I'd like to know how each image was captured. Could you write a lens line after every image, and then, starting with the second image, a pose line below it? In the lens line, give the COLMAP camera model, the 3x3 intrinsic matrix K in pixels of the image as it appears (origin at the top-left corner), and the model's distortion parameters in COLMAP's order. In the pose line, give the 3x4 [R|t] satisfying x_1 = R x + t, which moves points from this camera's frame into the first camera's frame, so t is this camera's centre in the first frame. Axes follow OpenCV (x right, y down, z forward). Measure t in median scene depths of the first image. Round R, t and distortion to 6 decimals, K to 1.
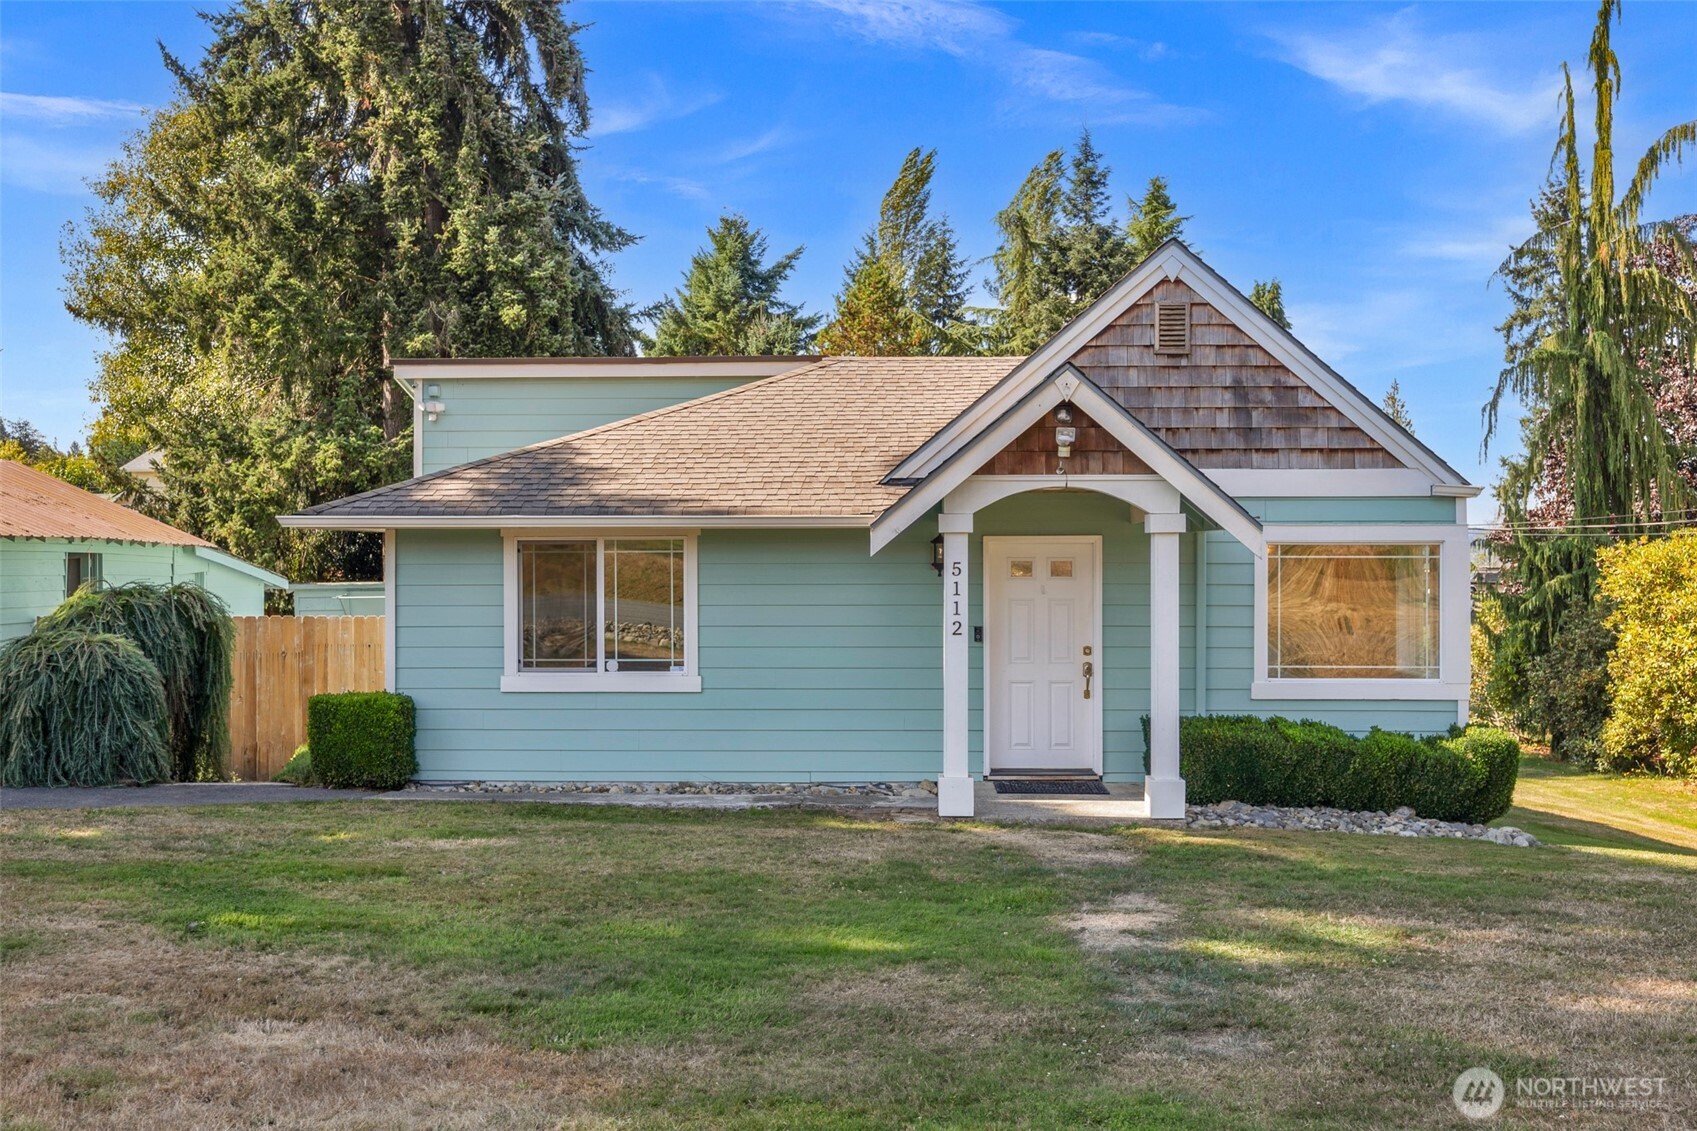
lens RADIAL K [[1658.0, 0, 846.3], [0, 1658.0, 554.8], [0, 0, 1]] dist [-0.002999, 0.000000]
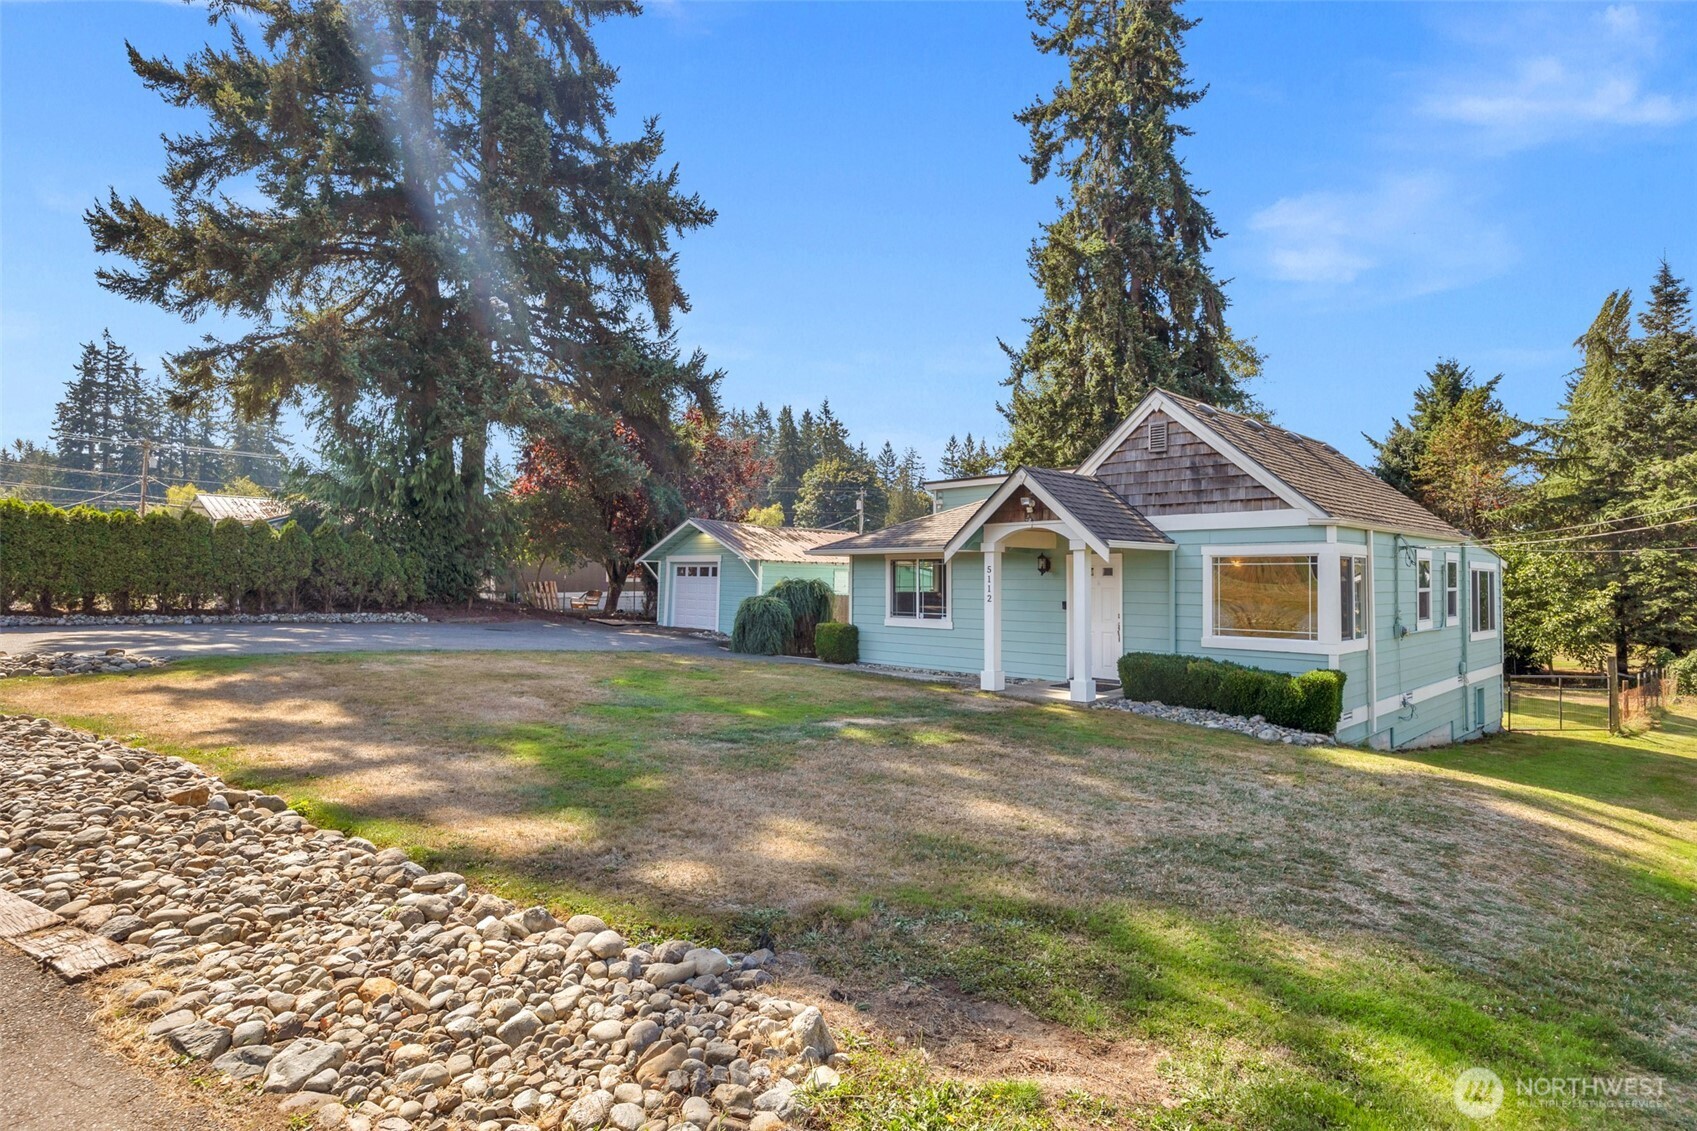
lens RADIAL K [[894.6, 0, 838.8], [0, 894.6, 553.6], [0, 0, 1]] dist [-0.003769, -0.000427]
pose [[0.717220, -0.015015, -0.696685, 0.617306], [-0.007412, 0.999547, -0.029173, 0.019881], [0.696807, 0.026087, 0.716784, 0.066892]]
